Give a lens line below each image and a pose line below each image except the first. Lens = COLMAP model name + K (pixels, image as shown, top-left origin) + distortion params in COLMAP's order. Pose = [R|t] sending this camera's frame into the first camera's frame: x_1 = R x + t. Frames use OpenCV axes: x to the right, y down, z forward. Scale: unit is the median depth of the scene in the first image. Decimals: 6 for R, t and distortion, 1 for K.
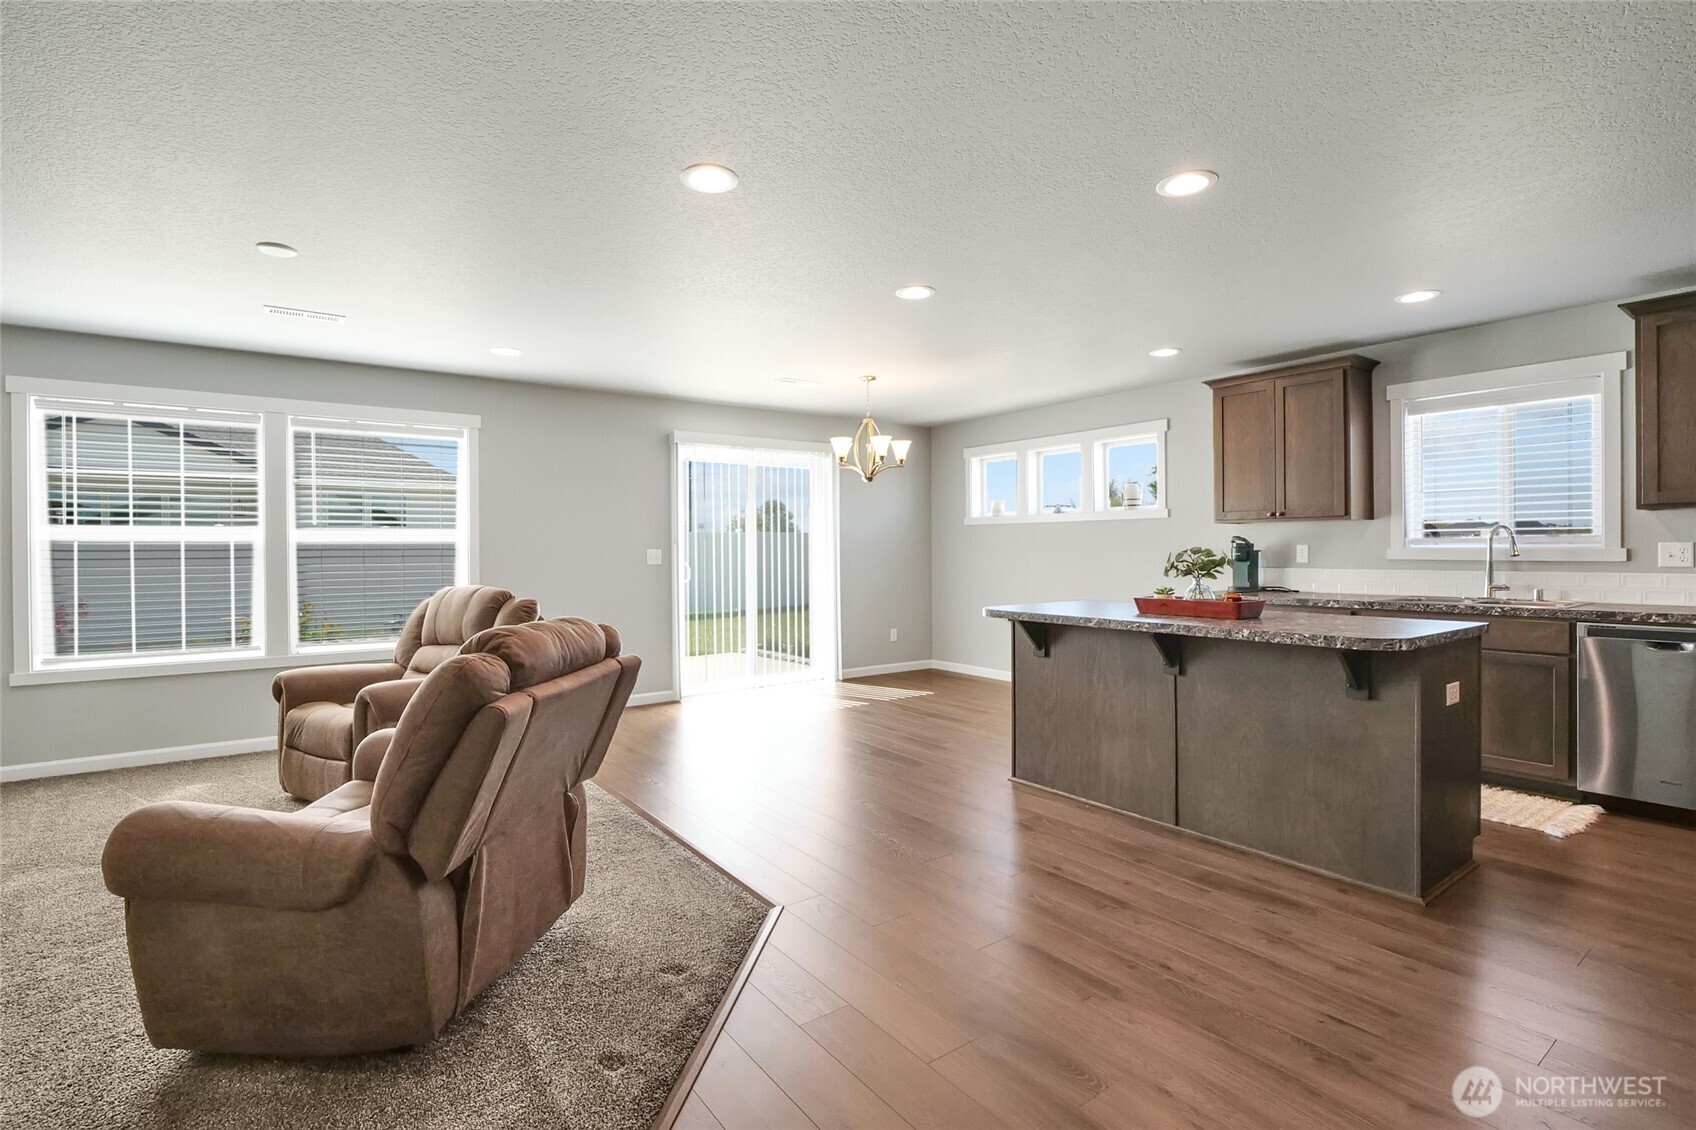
lens RADIAL K [[790.1, 0, 840.0], [0, 790.1, 556.2], [0, 0, 1]] dist [-0.019450, 0.001163]
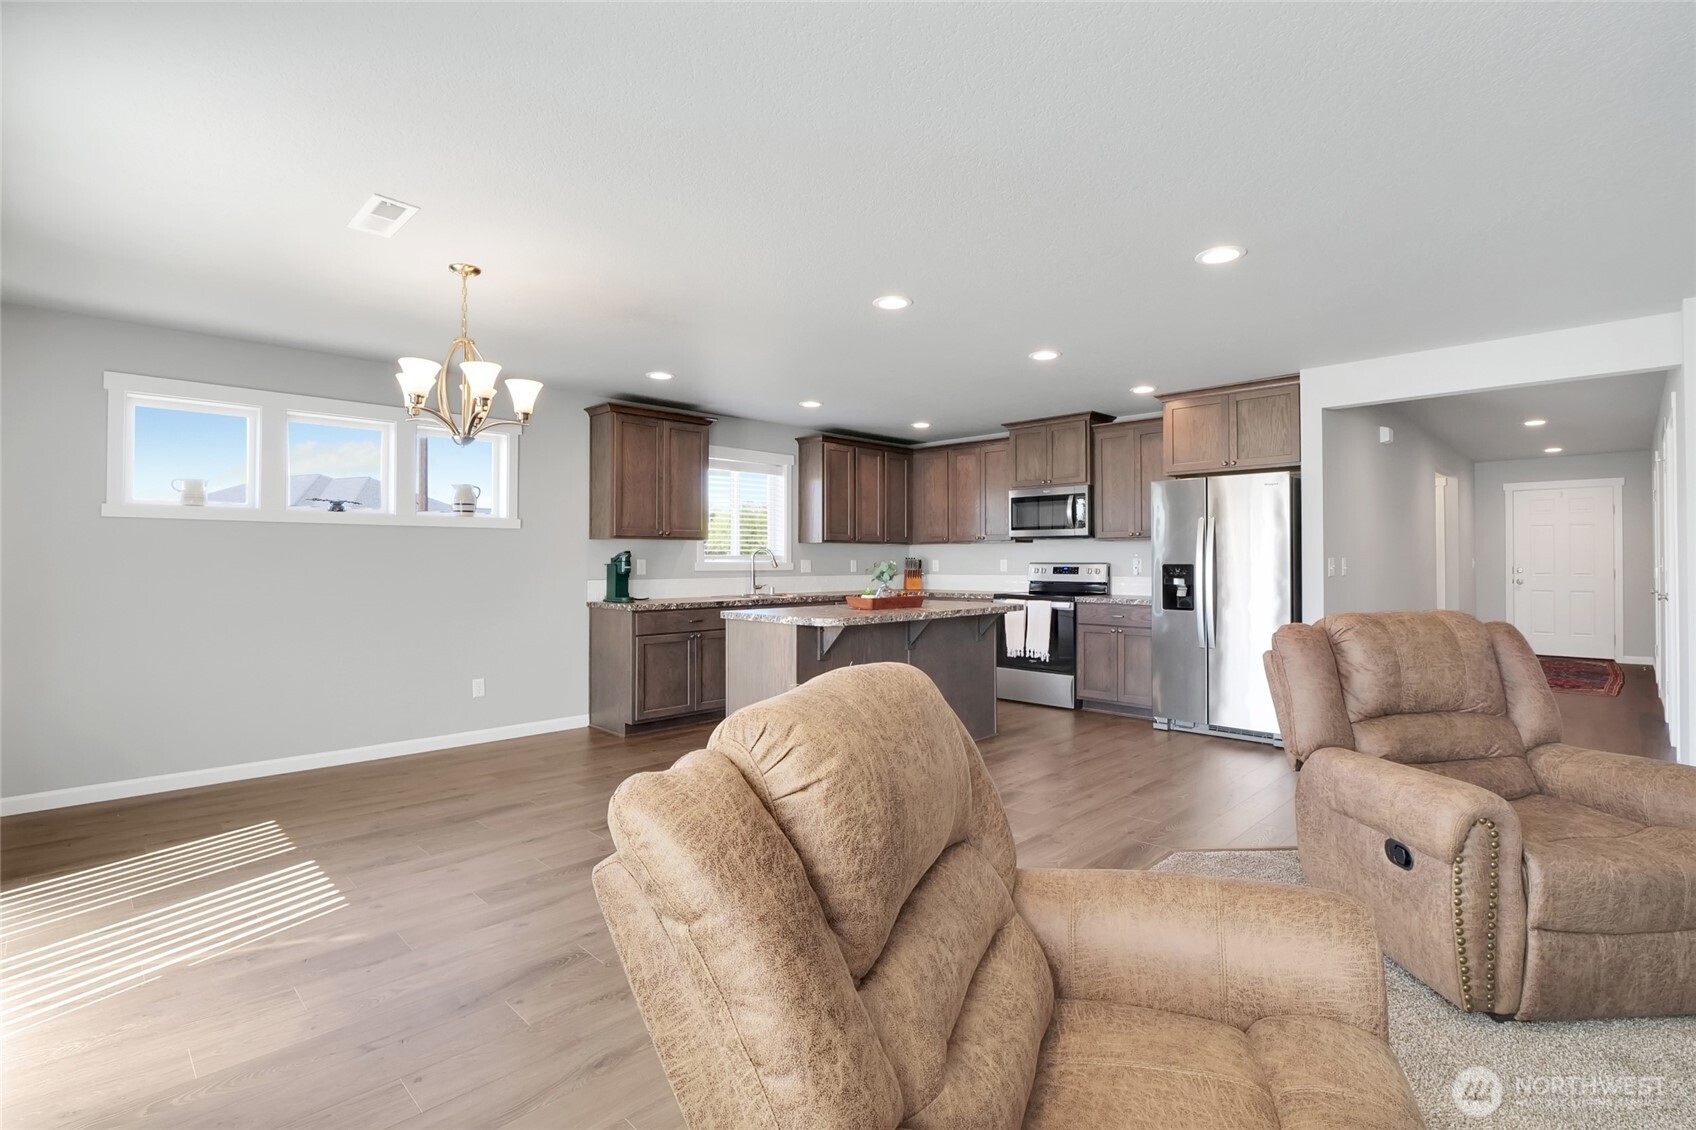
lens RADIAL K [[790.1, 0, 841.8], [0, 790.1, 557.1], [0, 0, 1]] dist [-0.019450, 0.001163]
pose [[-0.156181, 0.014207, 0.987626, -0.747130], [0.011766, 0.999852, -0.012522, 0.000427], [-0.987658, 0.009665, -0.156326, 1.041118]]
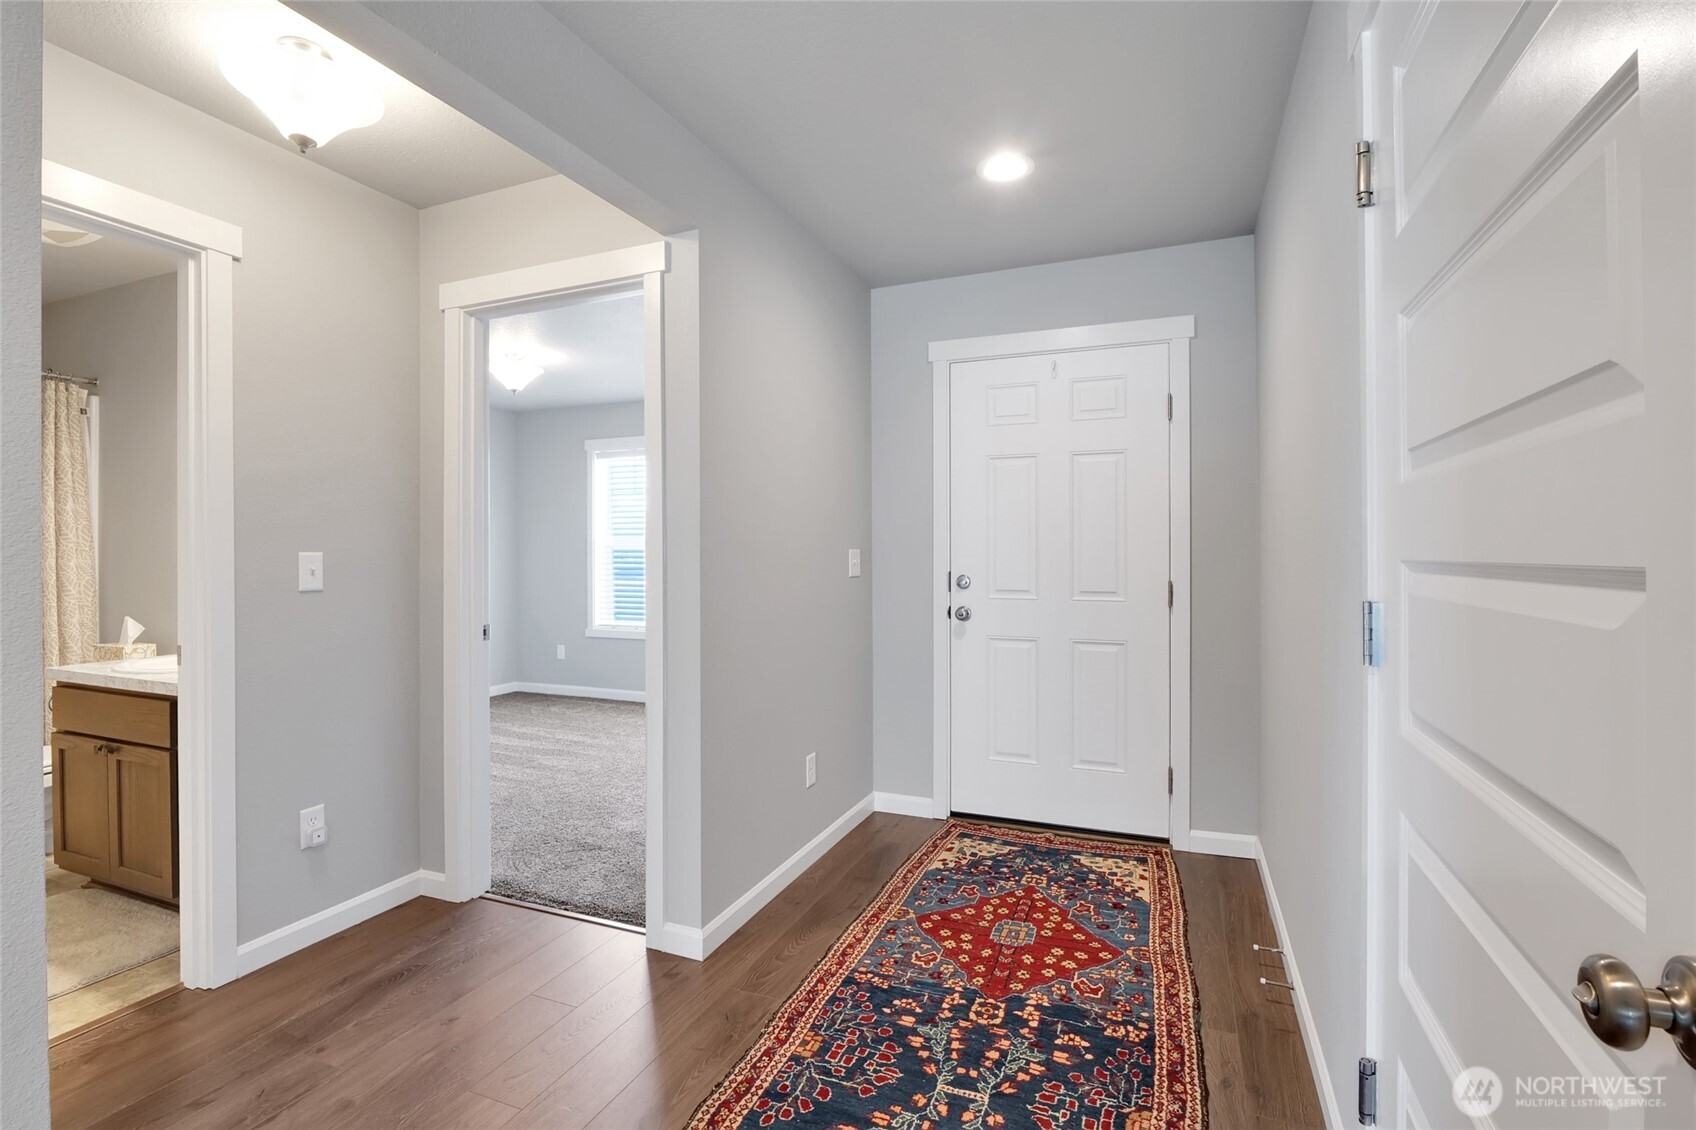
lens RADIAL K [[790.1, 0, 861.1], [0, 790.1, 555.8], [0, 0, 1]] dist [-0.019450, 0.001163]
pose [[-0.533354, 0.010016, 0.845833, 0.507113], [0.018268, 0.999833, -0.000321, 0.005108], [-0.845695, 0.015280, -0.533448, -0.682503]]
